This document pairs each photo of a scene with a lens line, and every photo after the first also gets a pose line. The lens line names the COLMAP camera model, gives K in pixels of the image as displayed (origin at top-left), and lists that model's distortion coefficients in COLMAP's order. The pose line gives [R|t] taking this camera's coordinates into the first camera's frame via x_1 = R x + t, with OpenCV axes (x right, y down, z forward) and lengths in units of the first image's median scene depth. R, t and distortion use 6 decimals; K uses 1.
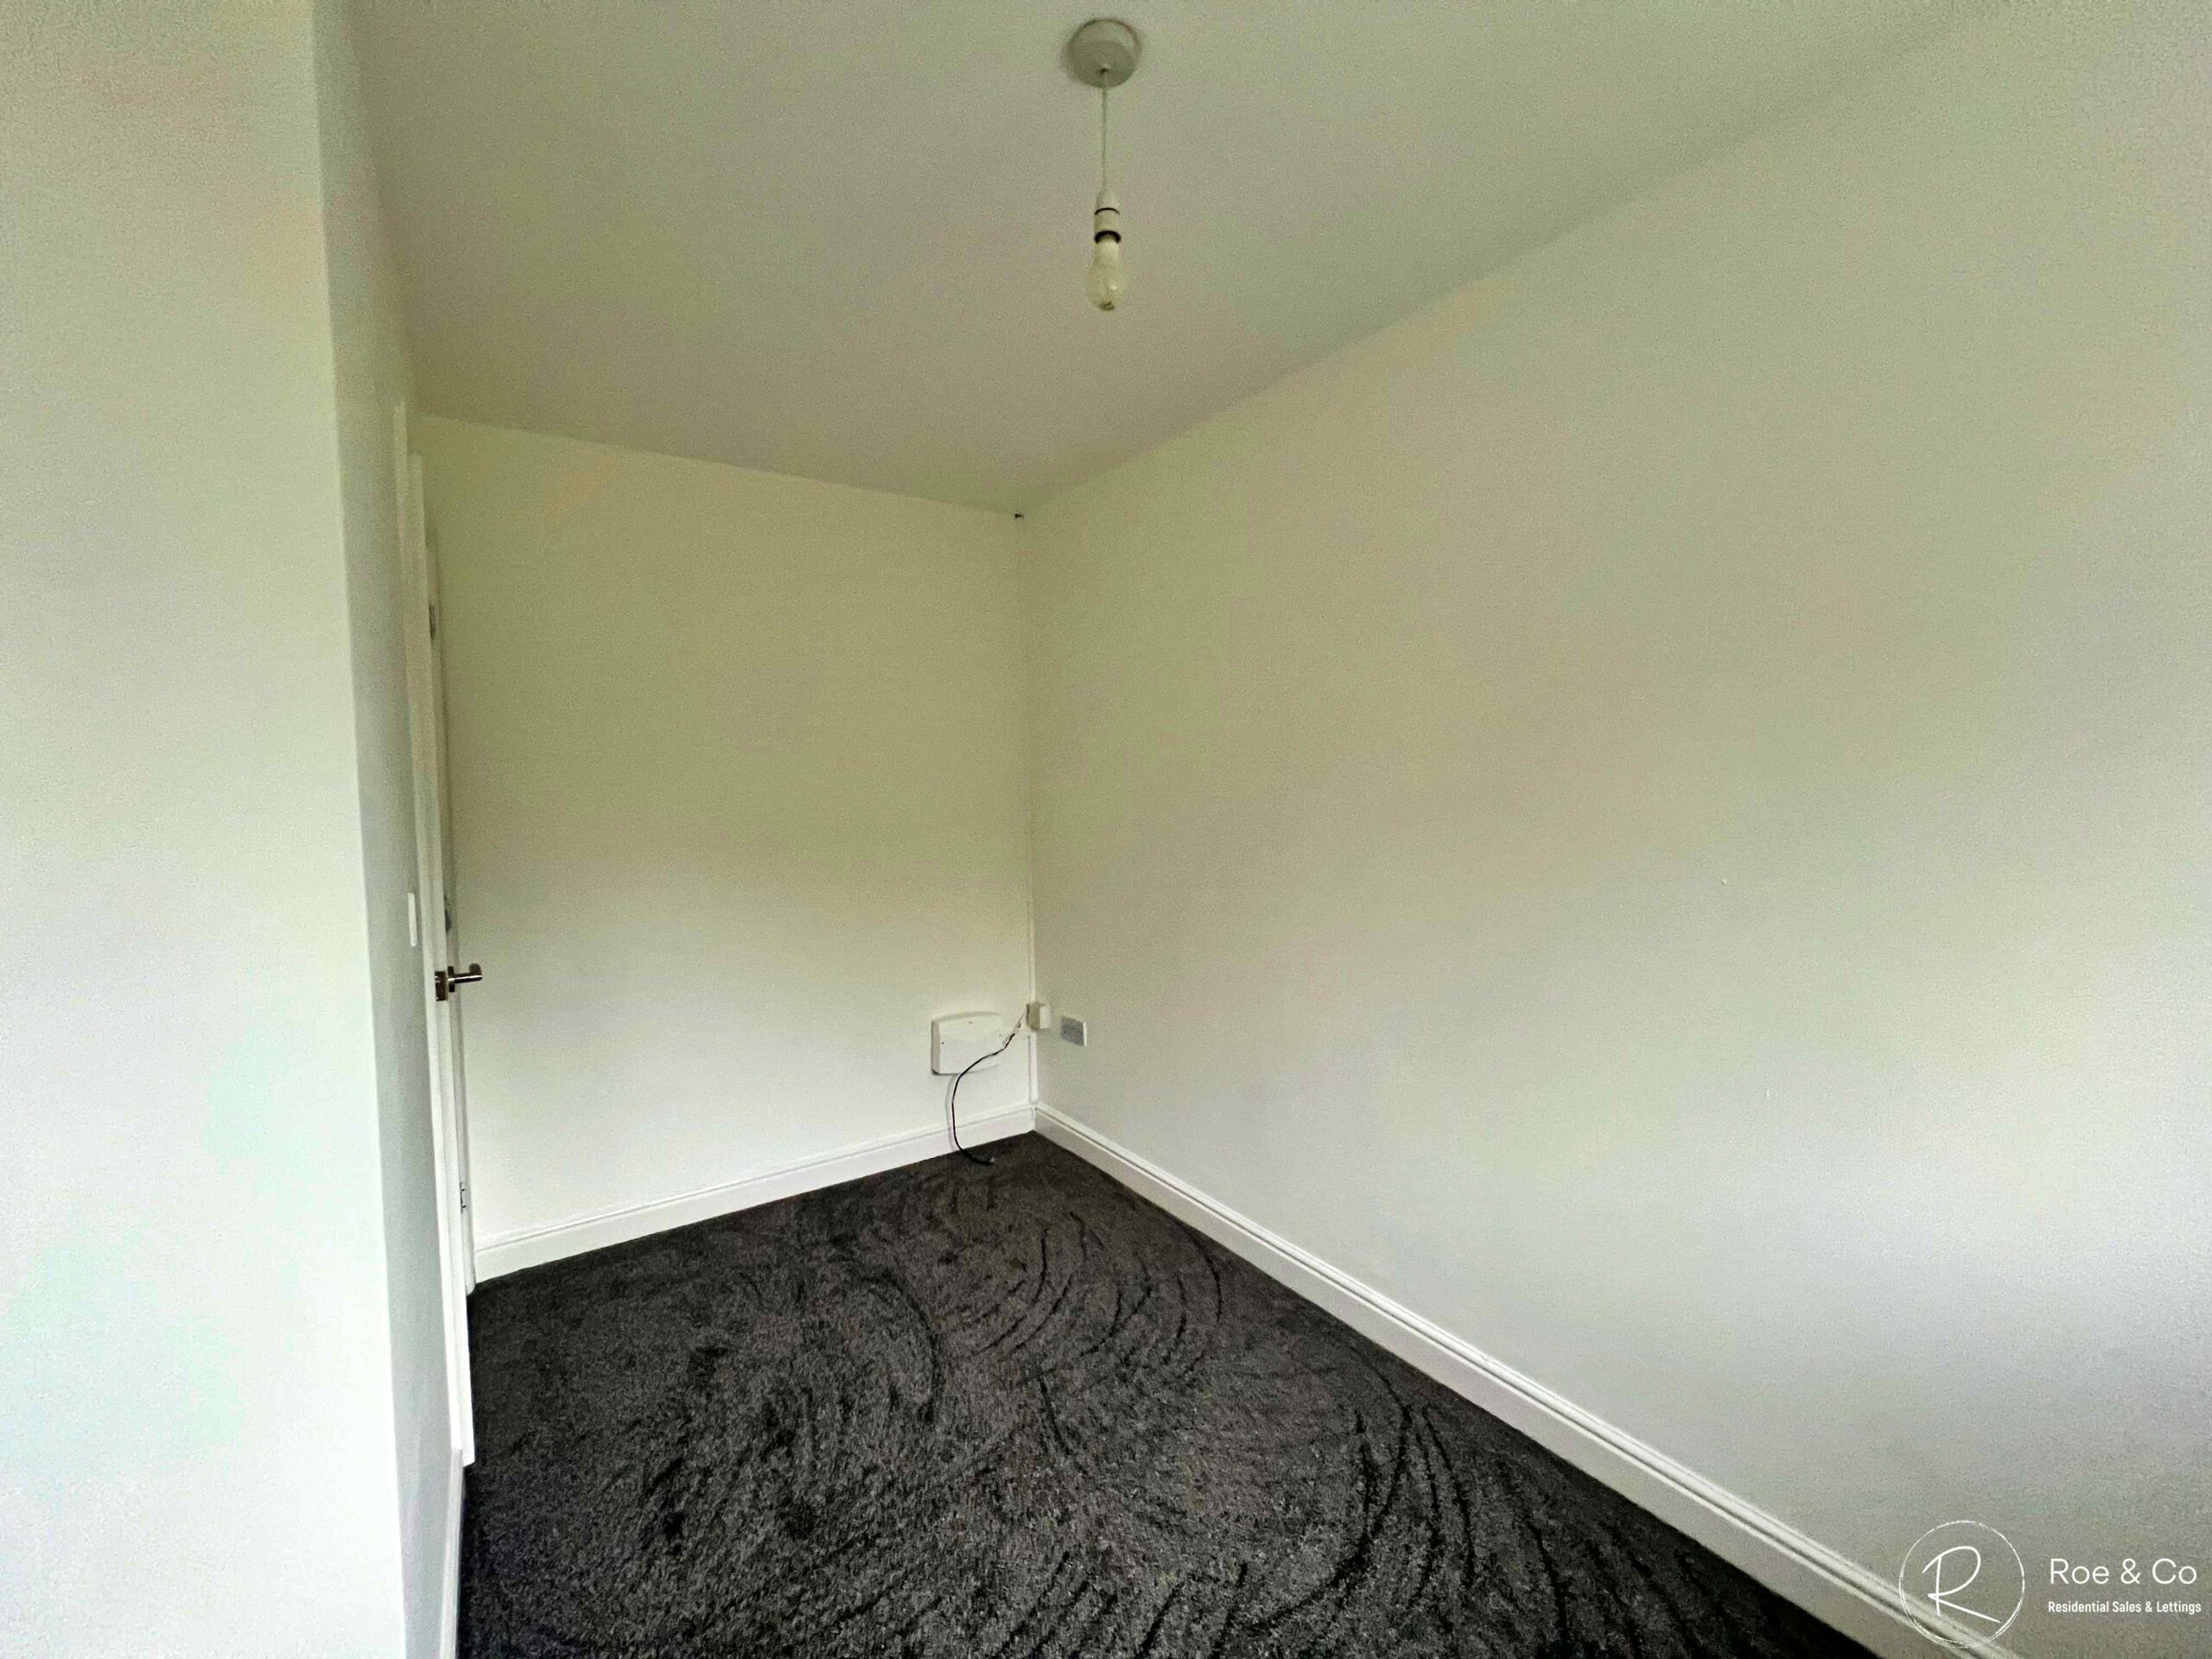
lens RADIAL K [[880.0, 0, 1107.1], [0, 880.0, 825.5], [0, 0, 1]] dist [-0.004342, -0.000008]
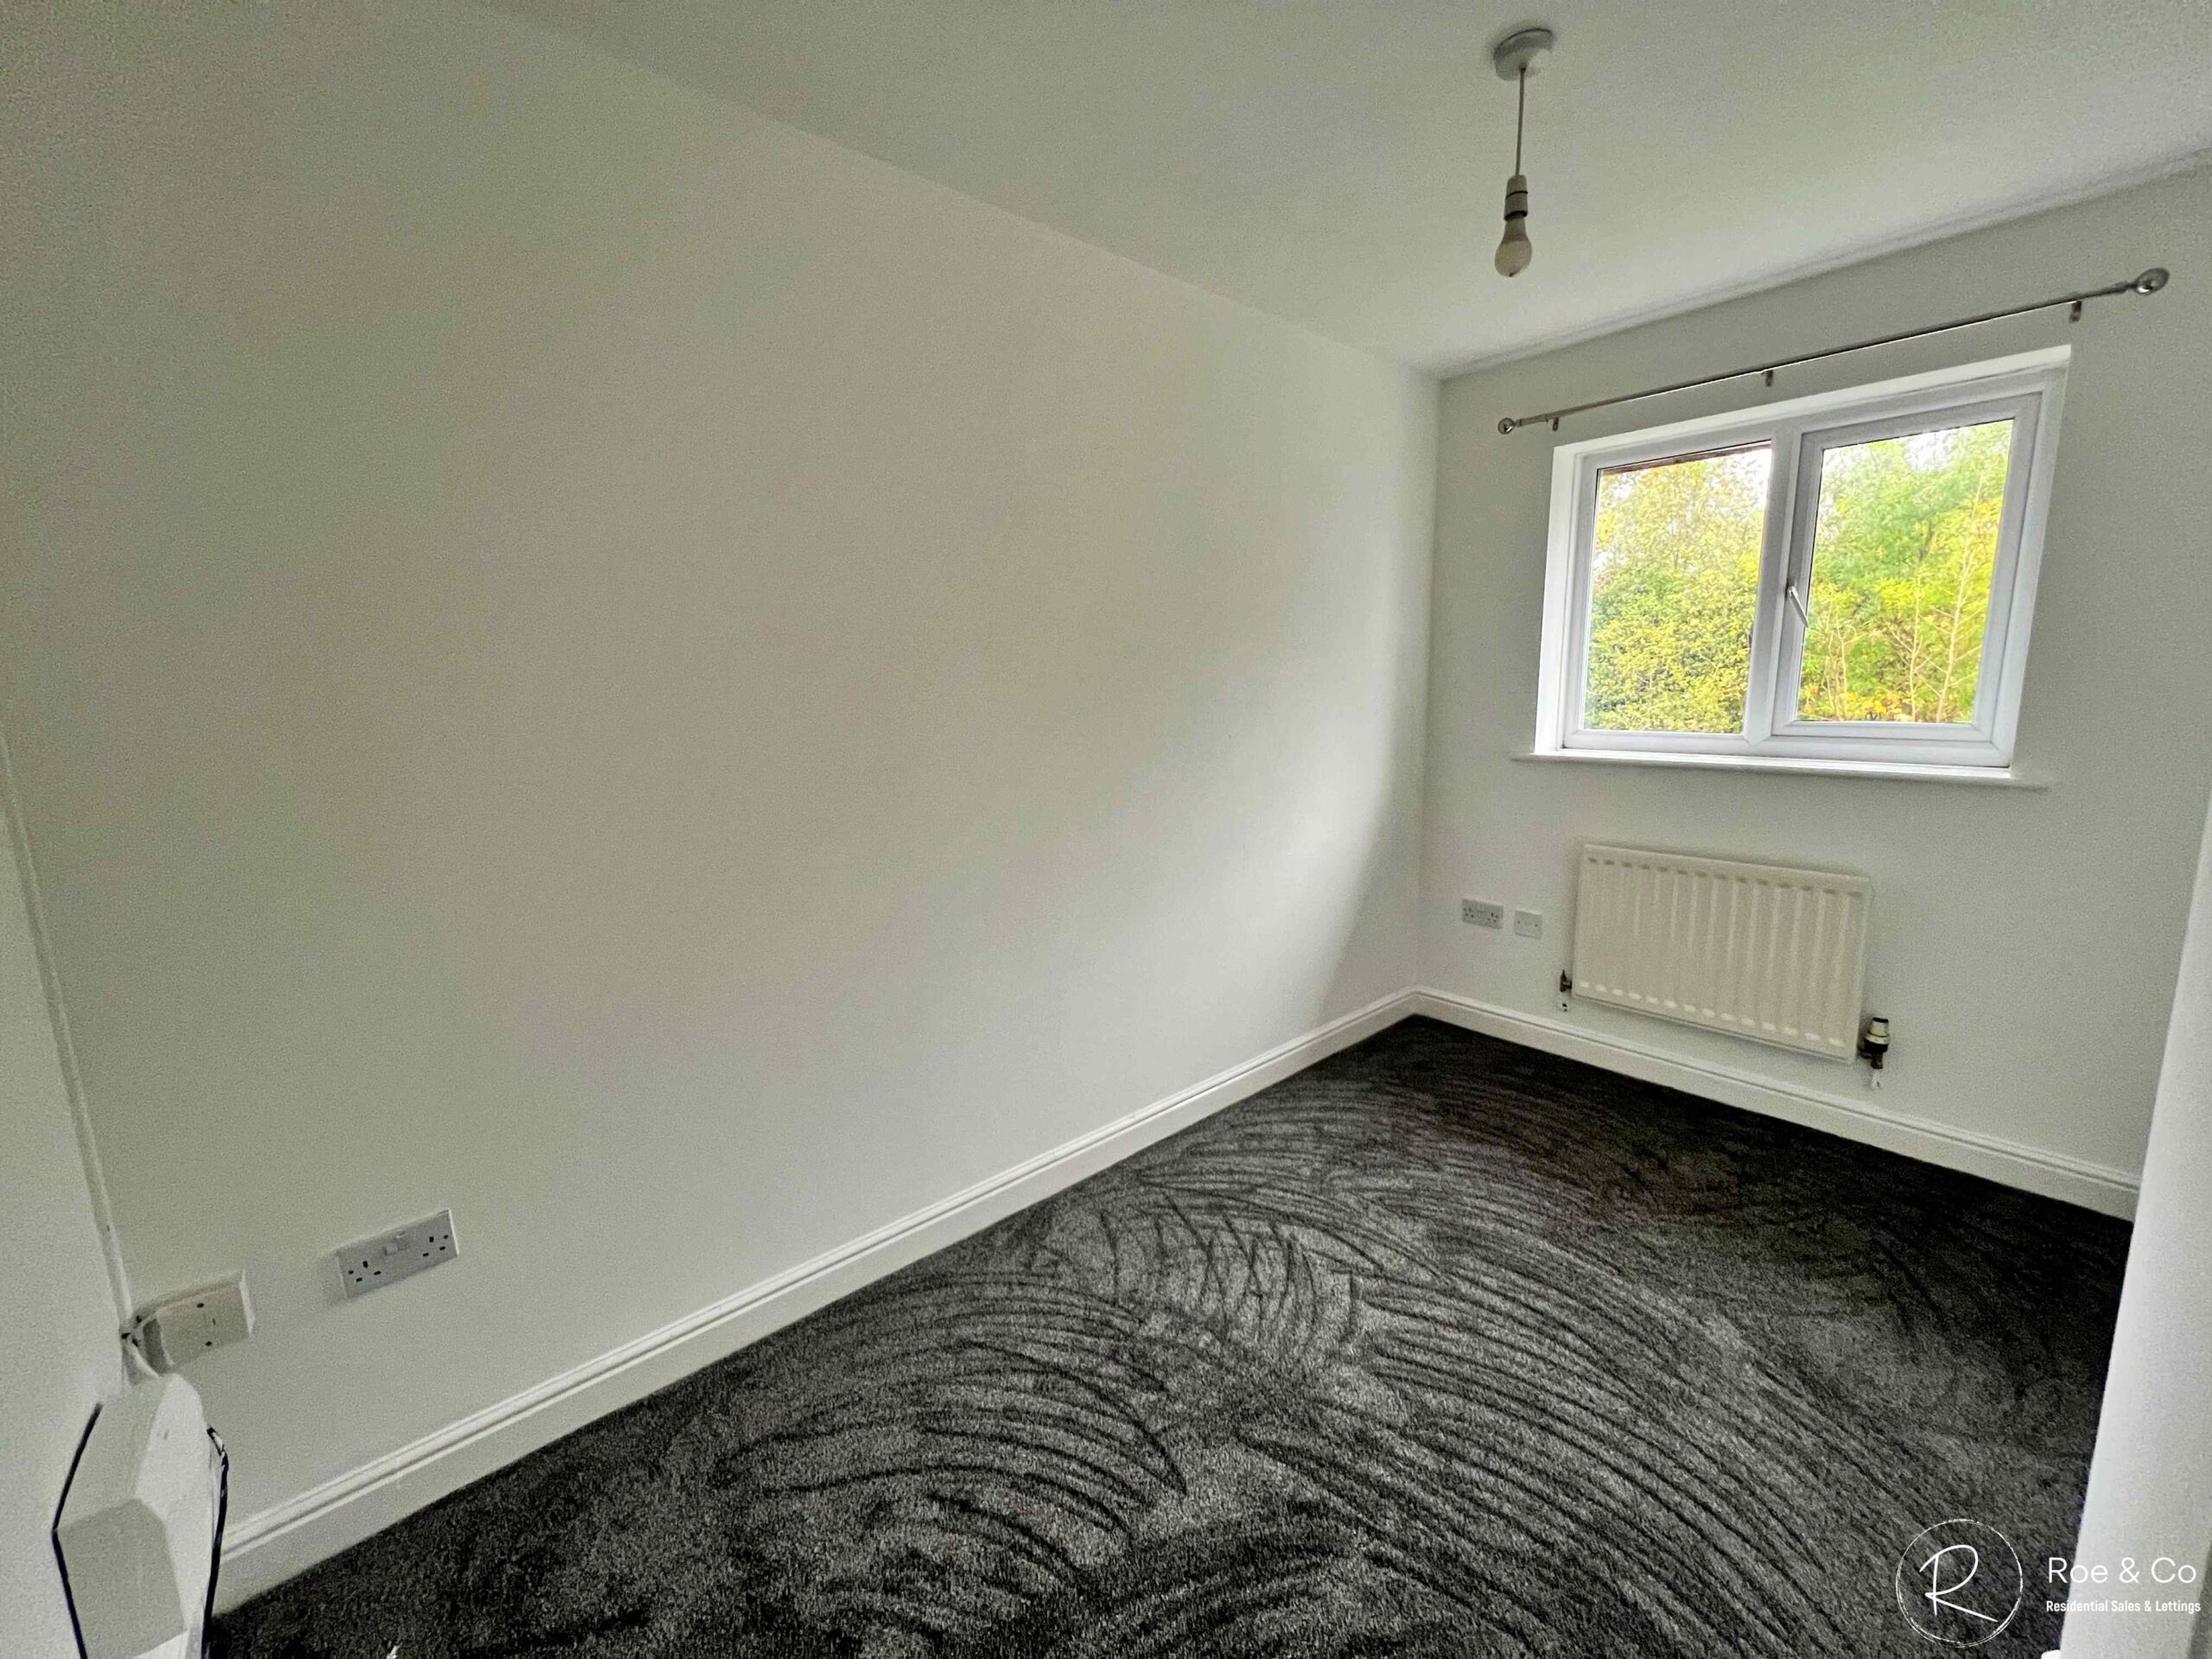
lens RADIAL K [[875.1, 0, 1126.1], [0, 875.1, 807.8], [0, 0, 1]] dist [-0.004352, -0.000582]
pose [[-0.114073, -0.131657, 0.984710, -0.643335], [0.076304, 0.987091, 0.140815, -0.029006], [-0.990538, 0.091201, -0.102555, 0.883483]]
